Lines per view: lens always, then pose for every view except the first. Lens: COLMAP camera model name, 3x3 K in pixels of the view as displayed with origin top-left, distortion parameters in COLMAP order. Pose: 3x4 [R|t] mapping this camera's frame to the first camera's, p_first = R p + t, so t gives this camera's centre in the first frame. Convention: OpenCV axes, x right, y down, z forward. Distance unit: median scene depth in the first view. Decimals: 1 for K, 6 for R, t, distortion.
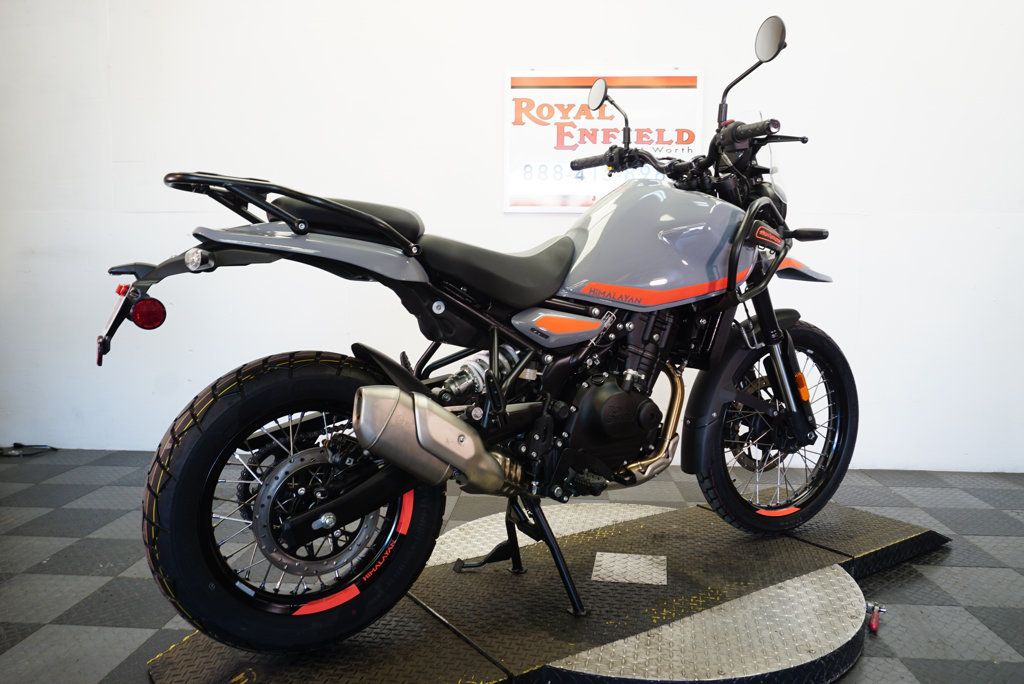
lens RADIAL K [[752.2, 0, 509.2], [0, 752.2, 343.1], [0, 0, 1]] dist [-0.009481, 0.002139]
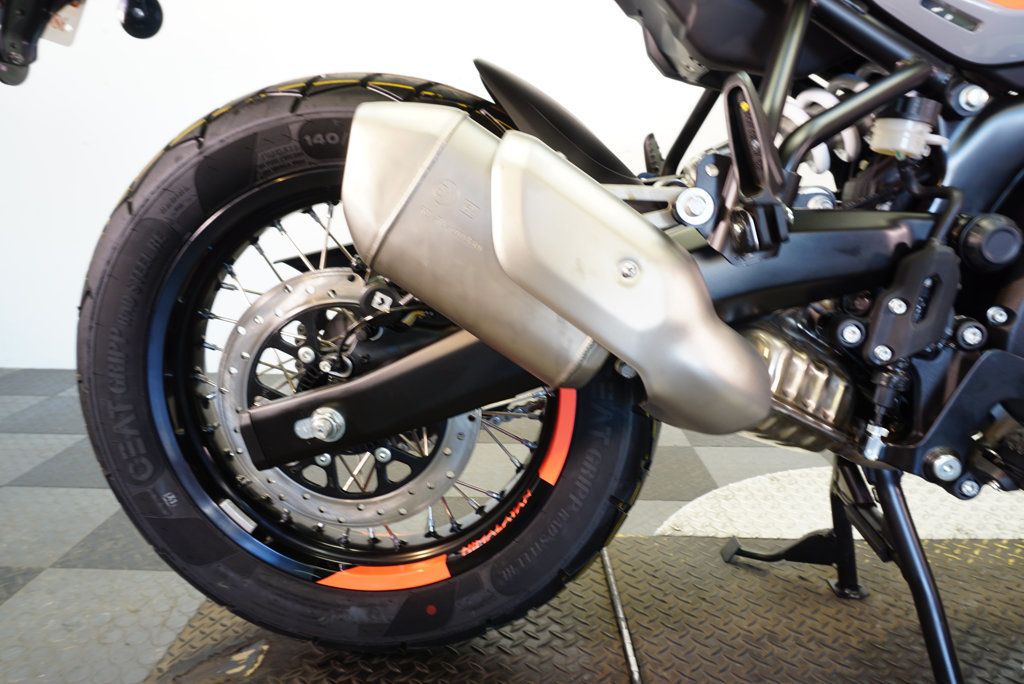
lens RADIAL K [[687.9, 0, 510.8], [0, 687.9, 340.3], [0, 0, 1]] dist [-0.053748, 0.036368]
pose [[0.831874, 0.127060, -0.540224, 0.058609], [-0.061617, 0.988566, 0.137627, 0.106350], [0.551534, -0.081201, 0.830191, 0.624804]]
